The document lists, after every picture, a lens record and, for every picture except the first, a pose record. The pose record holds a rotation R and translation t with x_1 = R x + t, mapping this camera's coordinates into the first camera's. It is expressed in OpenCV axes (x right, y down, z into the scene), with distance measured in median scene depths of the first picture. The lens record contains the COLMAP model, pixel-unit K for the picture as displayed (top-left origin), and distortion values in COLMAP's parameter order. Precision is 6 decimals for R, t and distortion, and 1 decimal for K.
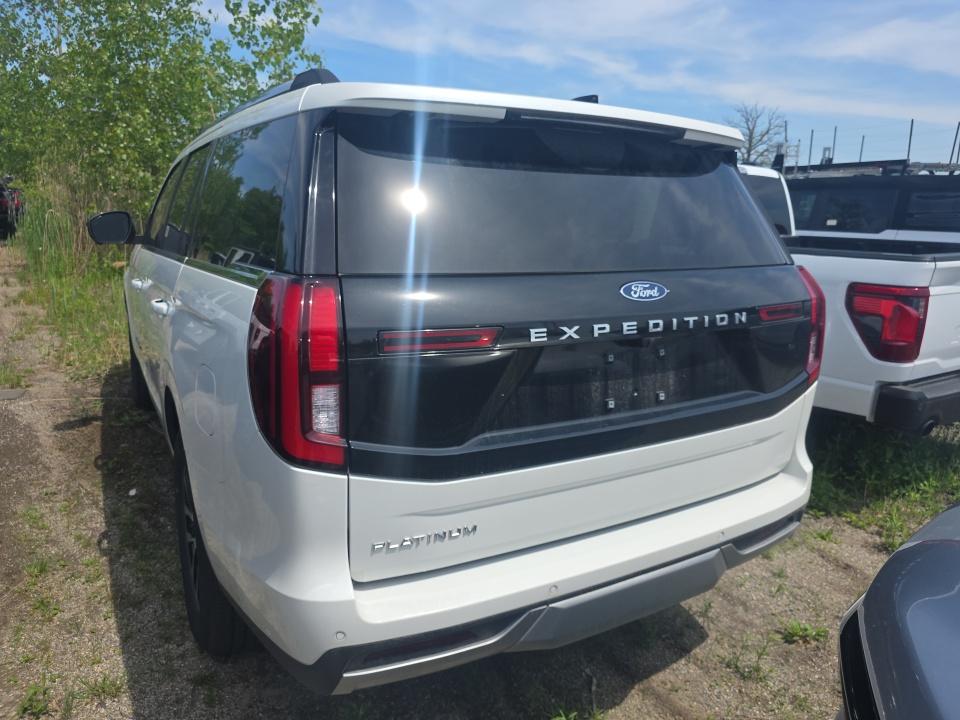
lens RADIAL K [[664.5, 0, 467.0], [0, 664.5, 326.1], [0, 0, 1]] dist [0.031908, -0.025055]
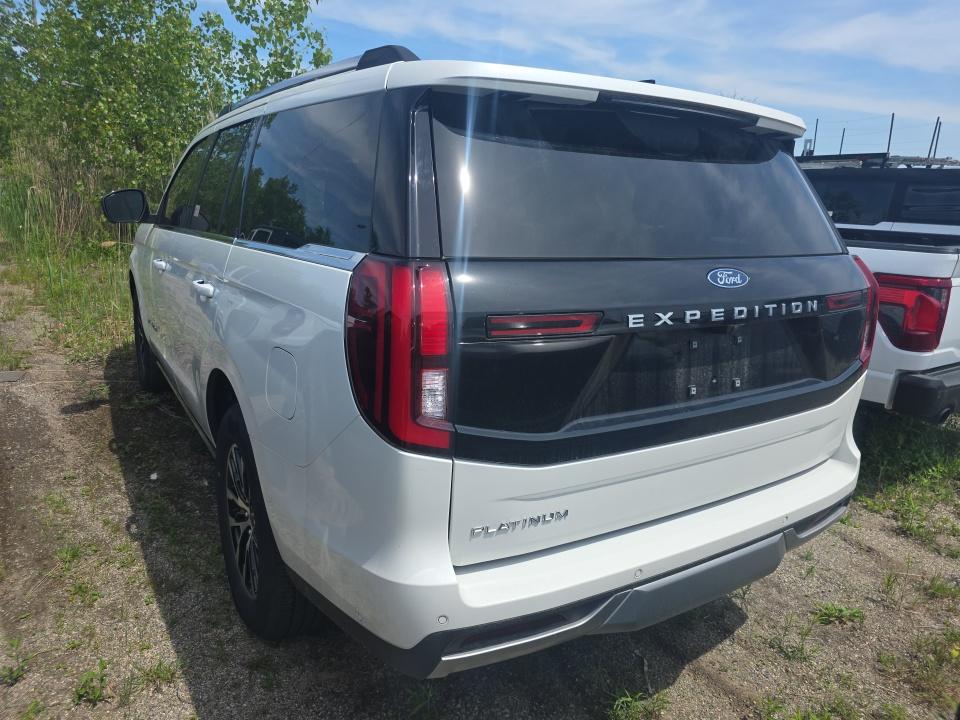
lens RADIAL K [[664.5, 0, 470.3], [0, 664.5, 328.0], [0, 0, 1]] dist [0.031908, -0.025055]
pose [[0.999144, 0.010418, 0.040041, -0.118977], [-0.011383, 0.999649, 0.023934, 0.002090], [-0.039778, -0.024370, 0.998911, 0.007655]]
